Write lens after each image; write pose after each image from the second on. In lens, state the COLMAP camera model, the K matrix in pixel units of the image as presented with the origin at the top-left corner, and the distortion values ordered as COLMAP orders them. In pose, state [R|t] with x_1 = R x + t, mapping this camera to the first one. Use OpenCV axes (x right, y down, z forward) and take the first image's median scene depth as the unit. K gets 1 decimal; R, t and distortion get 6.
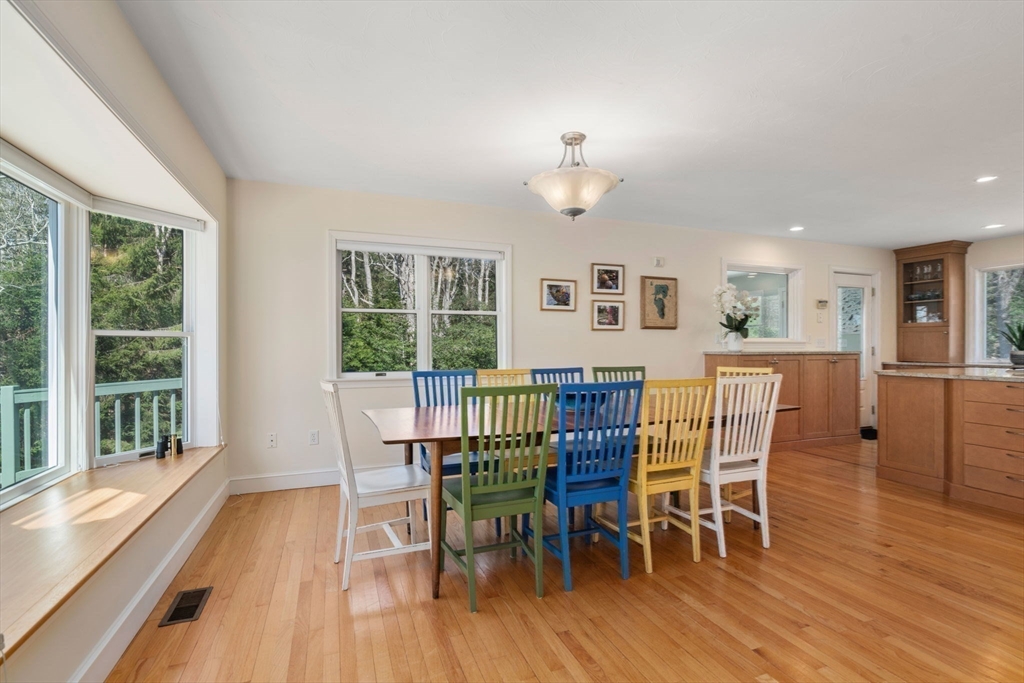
lens RADIAL K [[470.7, 0, 513.3], [0, 470.7, 345.7], [0, 0, 1]] dist [-0.002498, -0.000914]
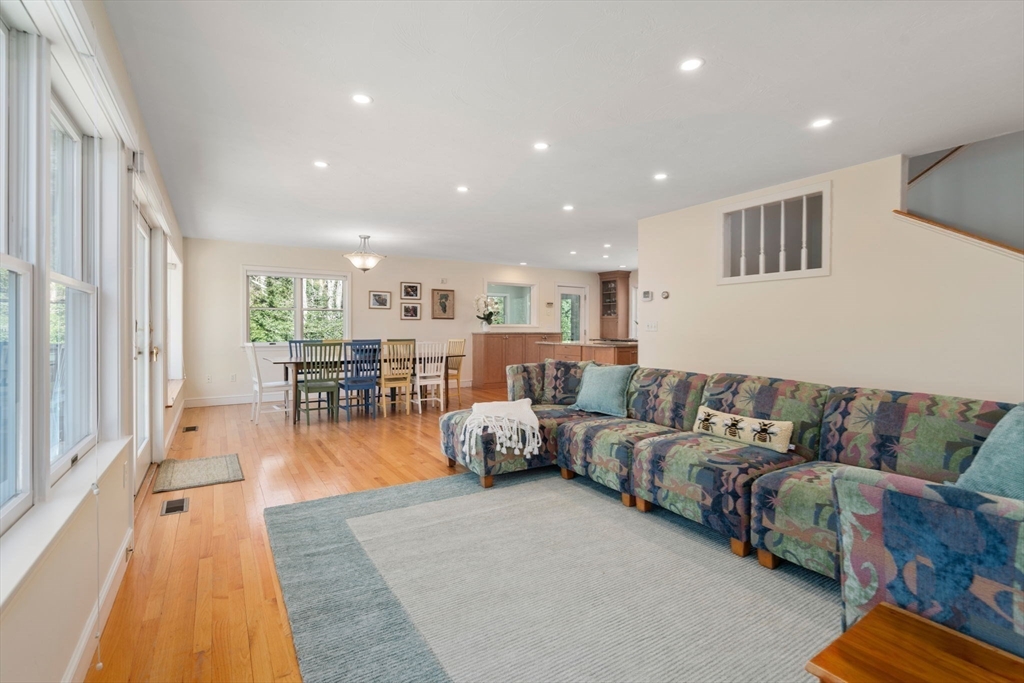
lens RADIAL K [[470.7, 0, 509.9], [0, 470.7, 332.1], [0, 0, 1]] dist [-0.002498, -0.000914]
pose [[0.981819, 0.003510, 0.189786, 0.231993], [-0.005262, 0.999948, 0.008727, -0.003808], [-0.189745, -0.009567, 0.981787, -0.811330]]
